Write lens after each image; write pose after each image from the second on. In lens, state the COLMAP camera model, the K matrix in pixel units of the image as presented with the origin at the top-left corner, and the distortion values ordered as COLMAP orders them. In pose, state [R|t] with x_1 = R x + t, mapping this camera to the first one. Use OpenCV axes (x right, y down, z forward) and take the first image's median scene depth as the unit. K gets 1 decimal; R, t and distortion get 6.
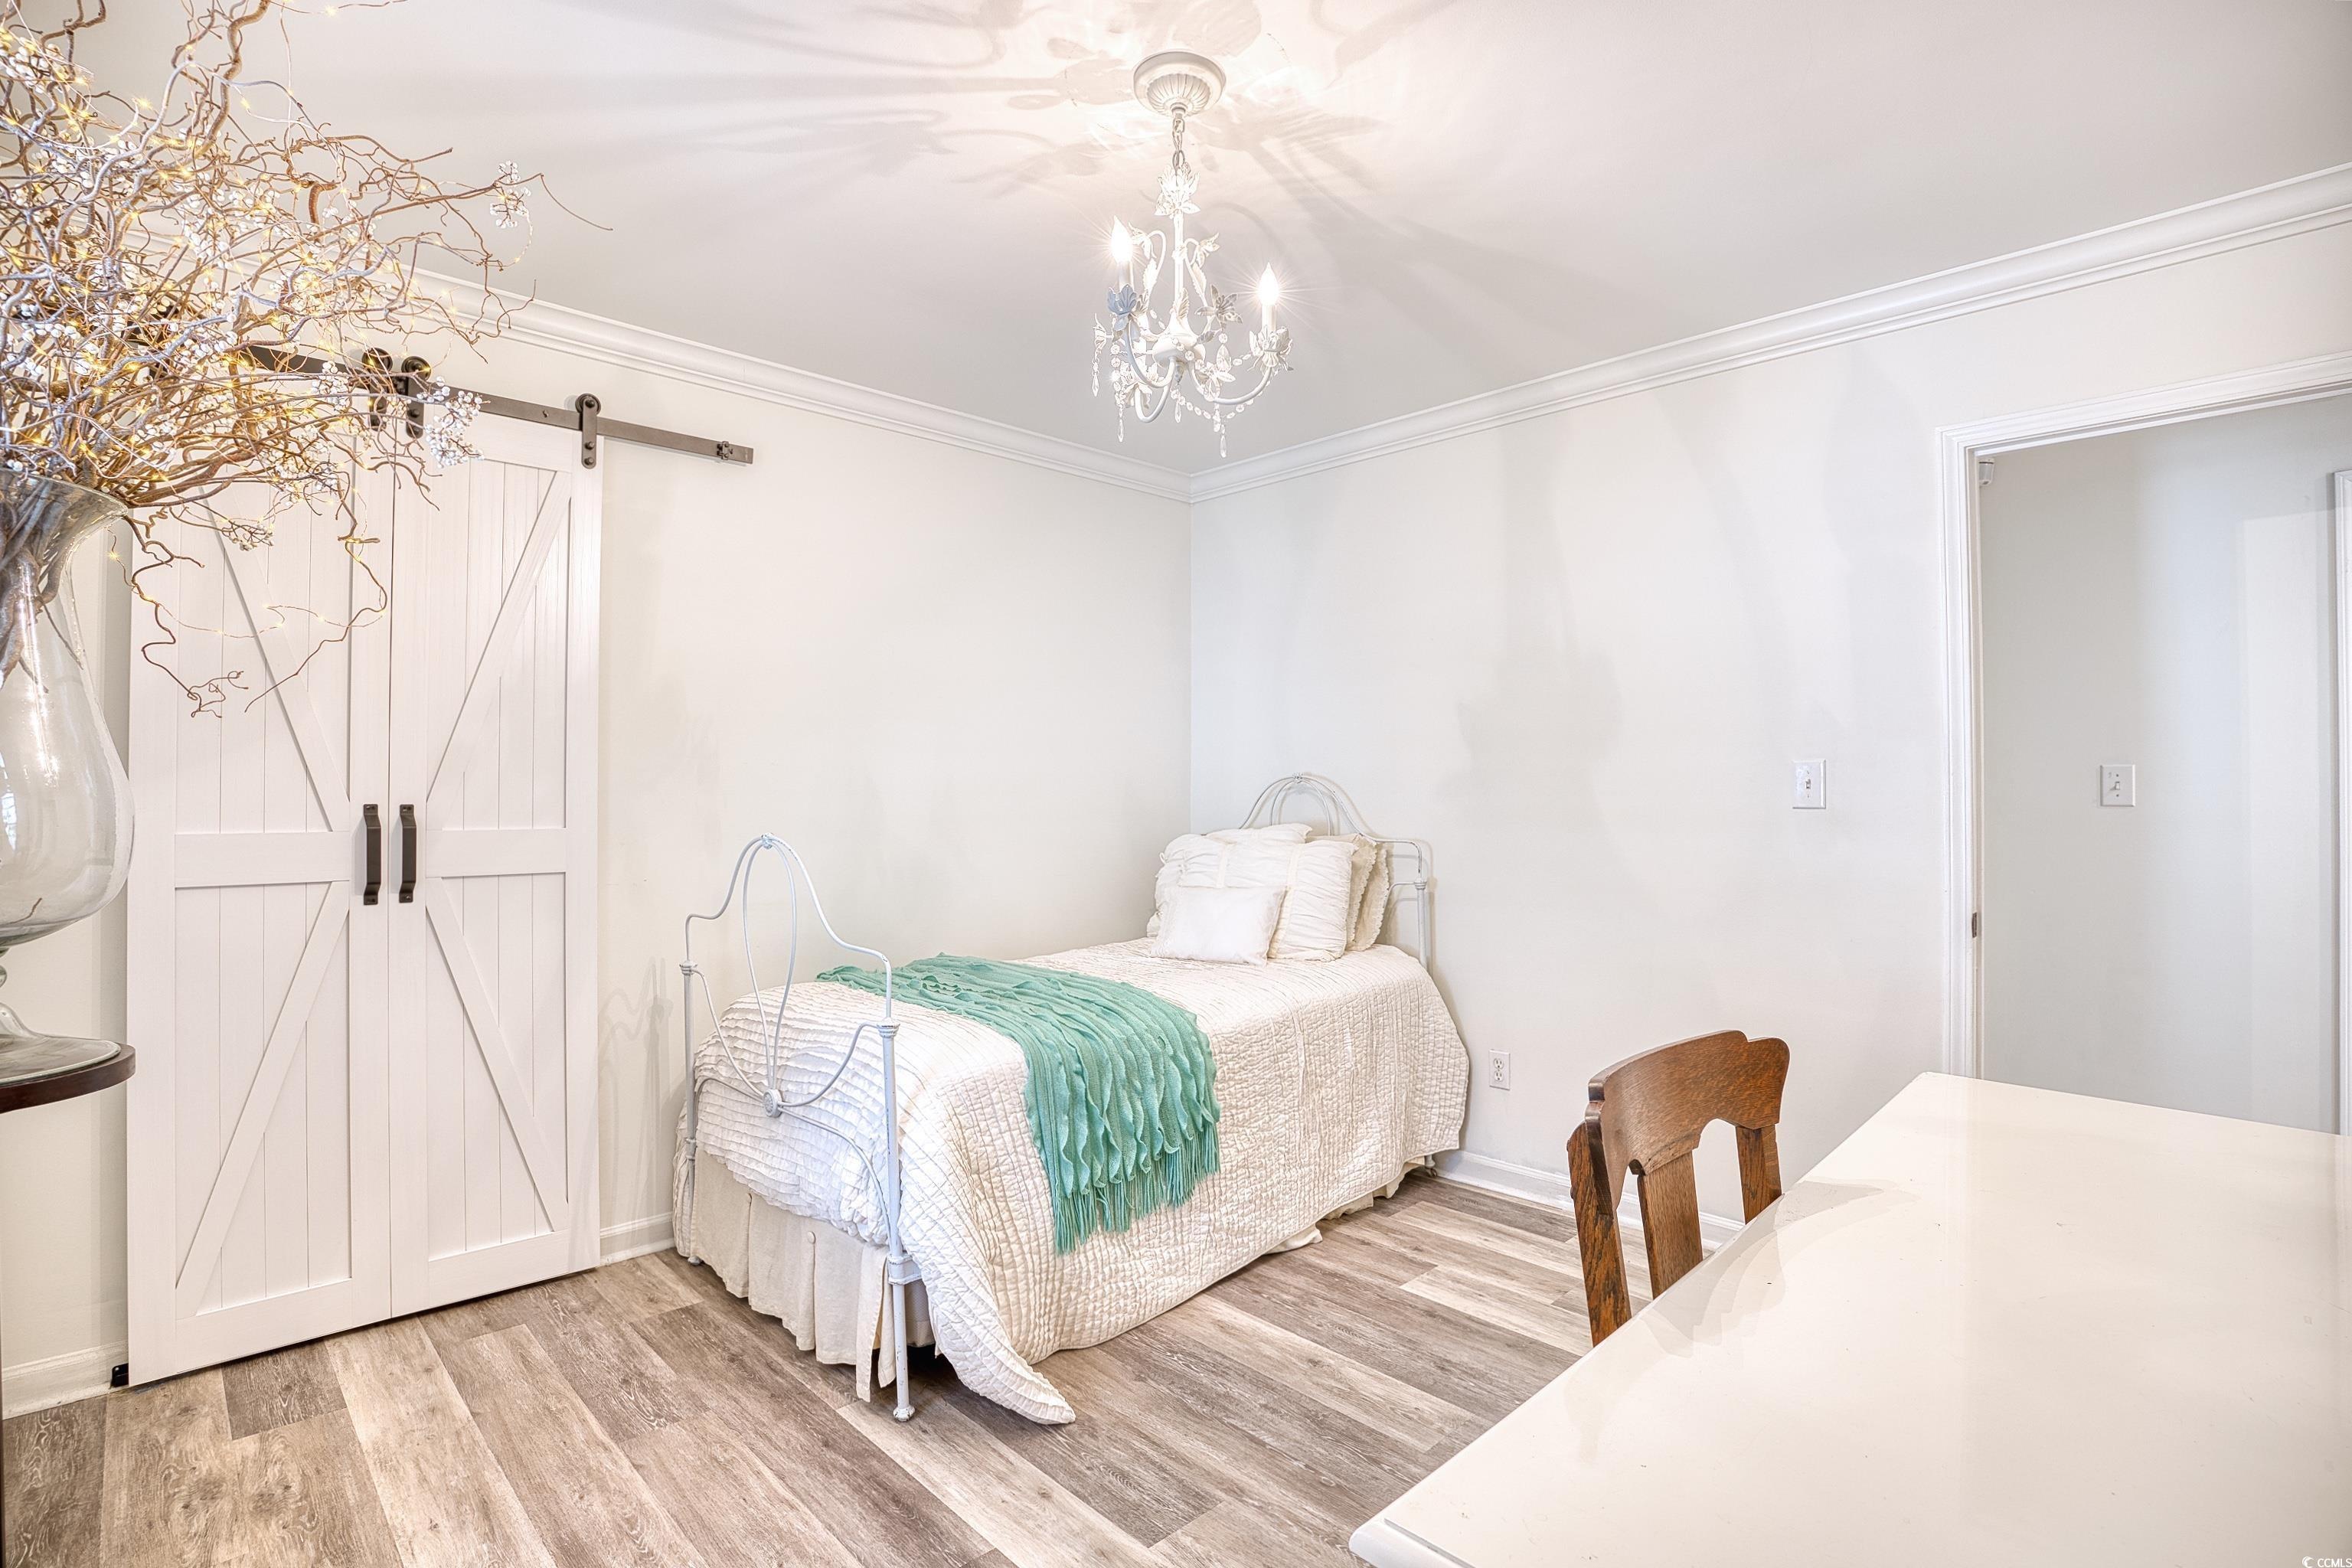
lens RADIAL K [[1135.9, 0, 1171.2], [0, 1135.9, 783.1], [0, 0, 1]] dist [-0.053473, -0.000134]
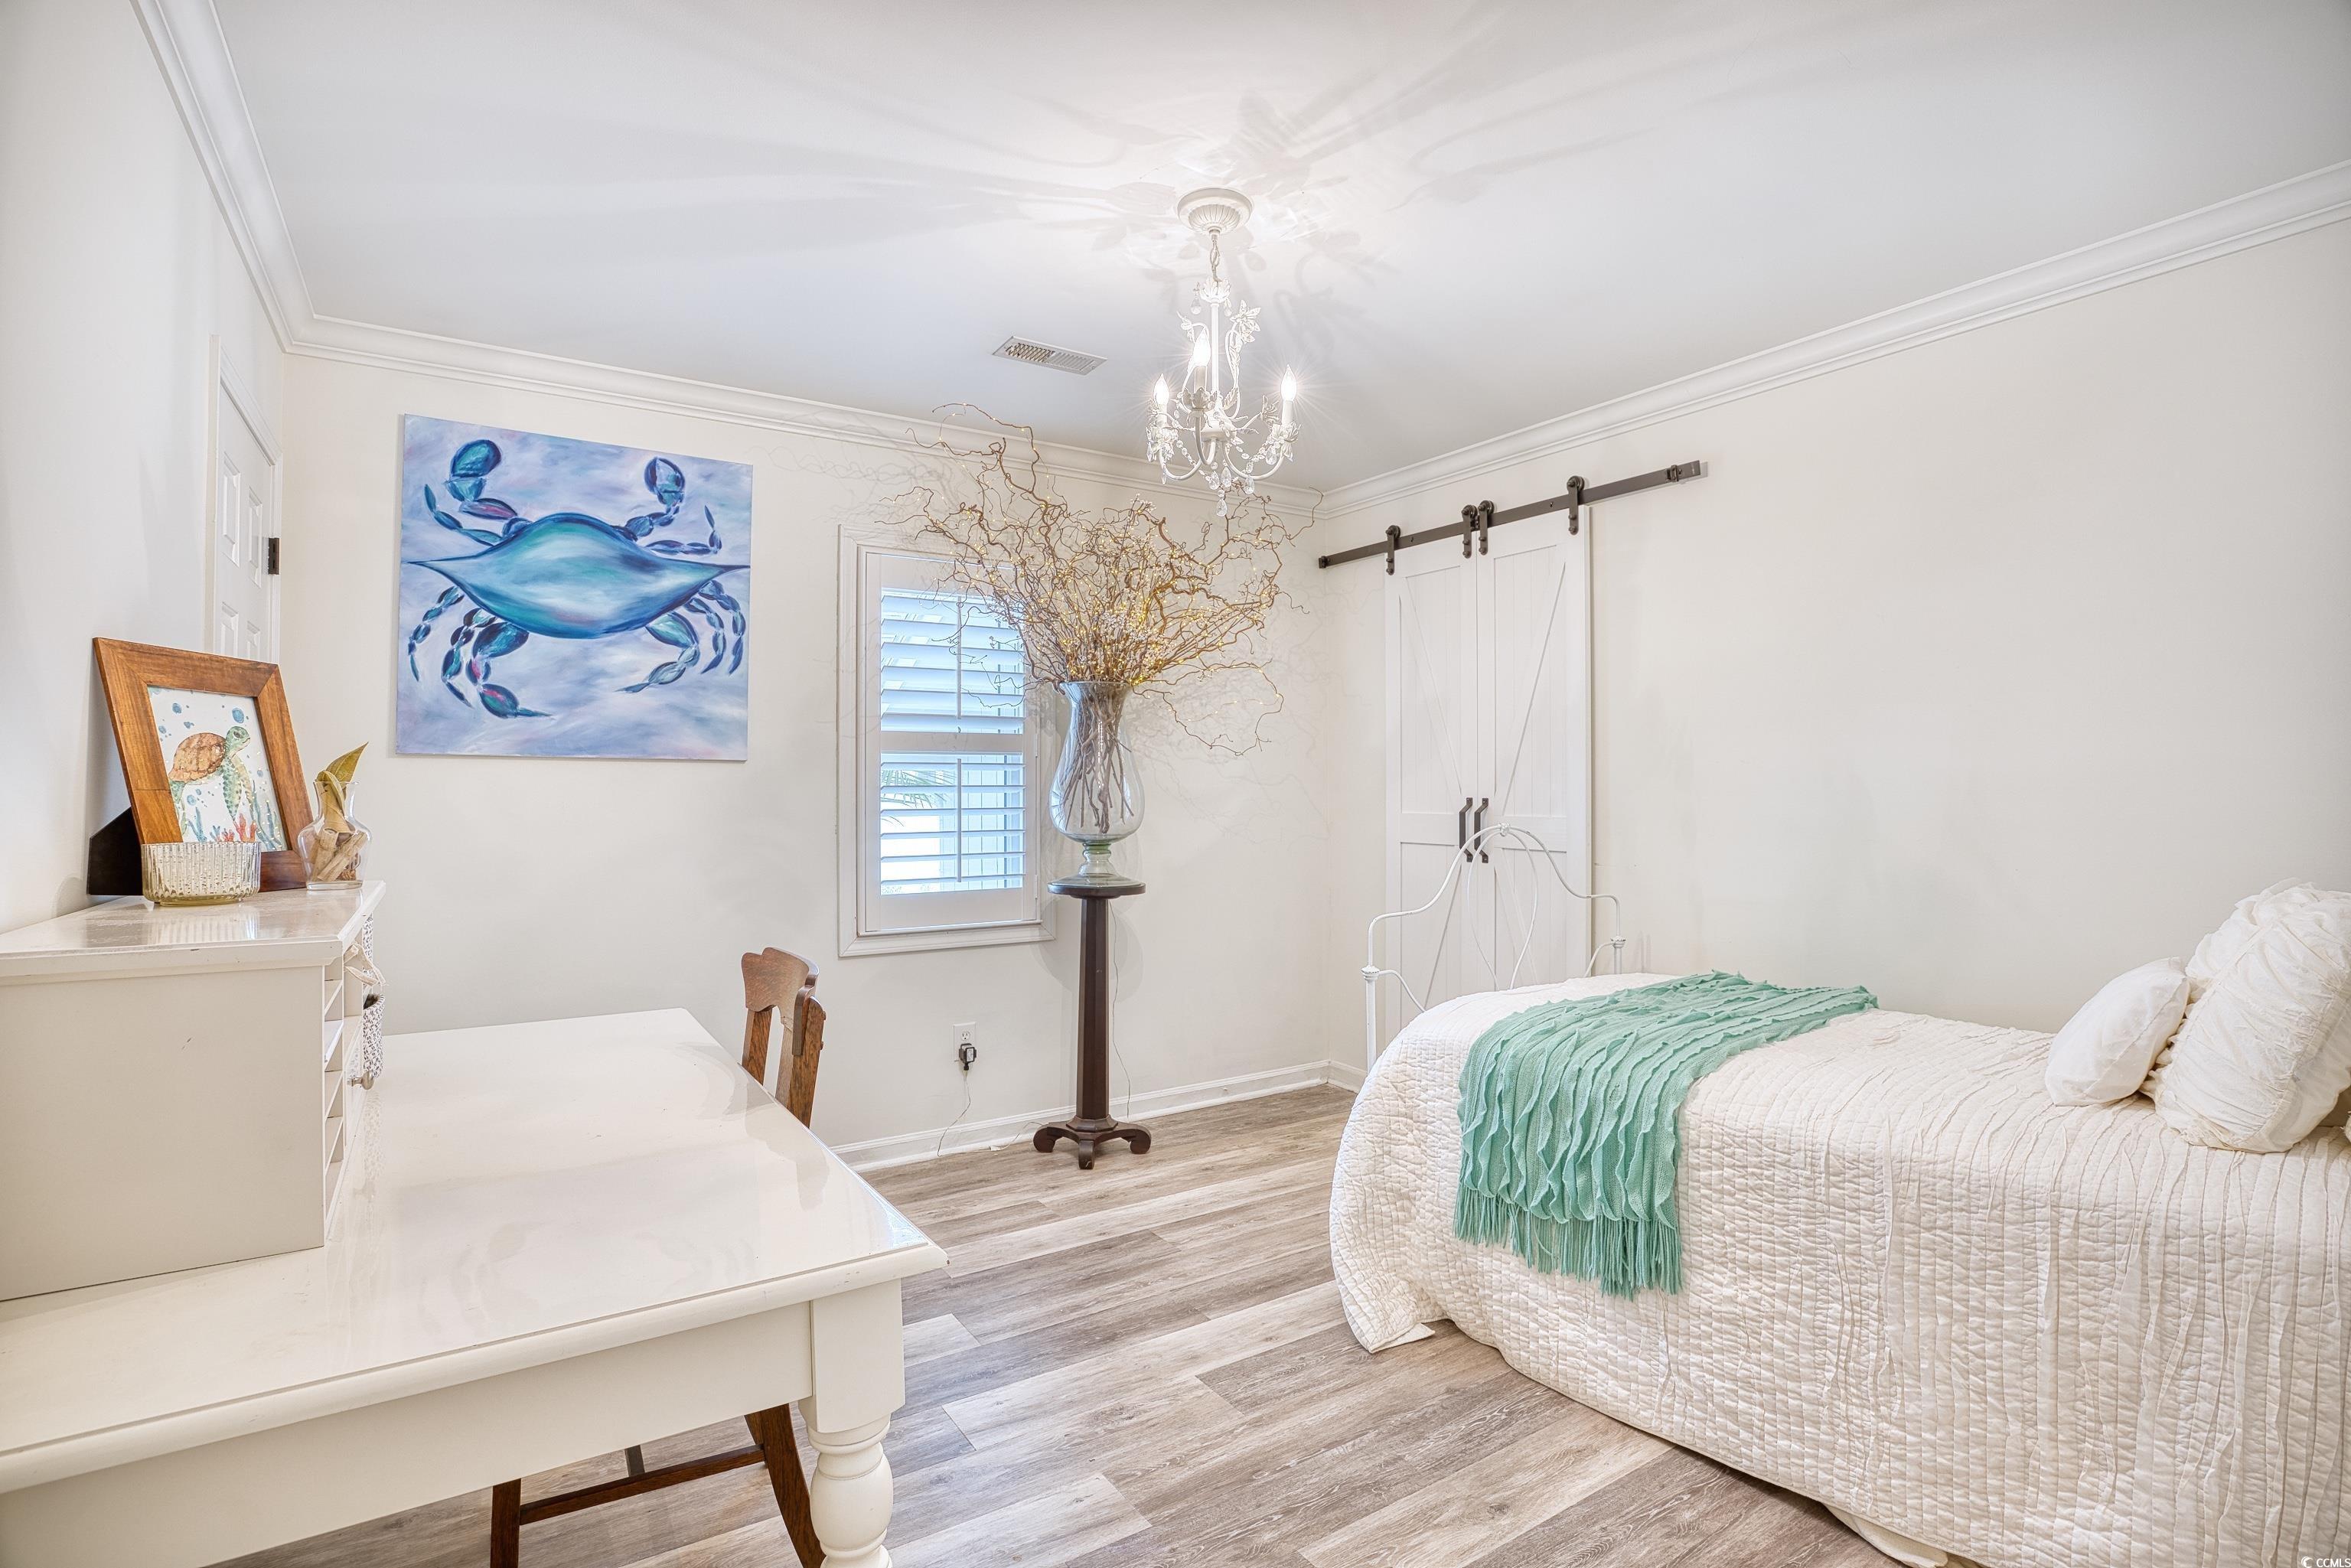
lens RADIAL K [[1135.4, 0, 1170.7], [0, 1135.4, 783.1], [0, 0, 1]] dist [-0.053473, -0.000134]
pose [[-0.216353, -0.006400, -0.976294, 0.952348], [0.005768, 0.999953, -0.007833, 0.008972], [0.976298, -0.007326, -0.216306, 0.951679]]
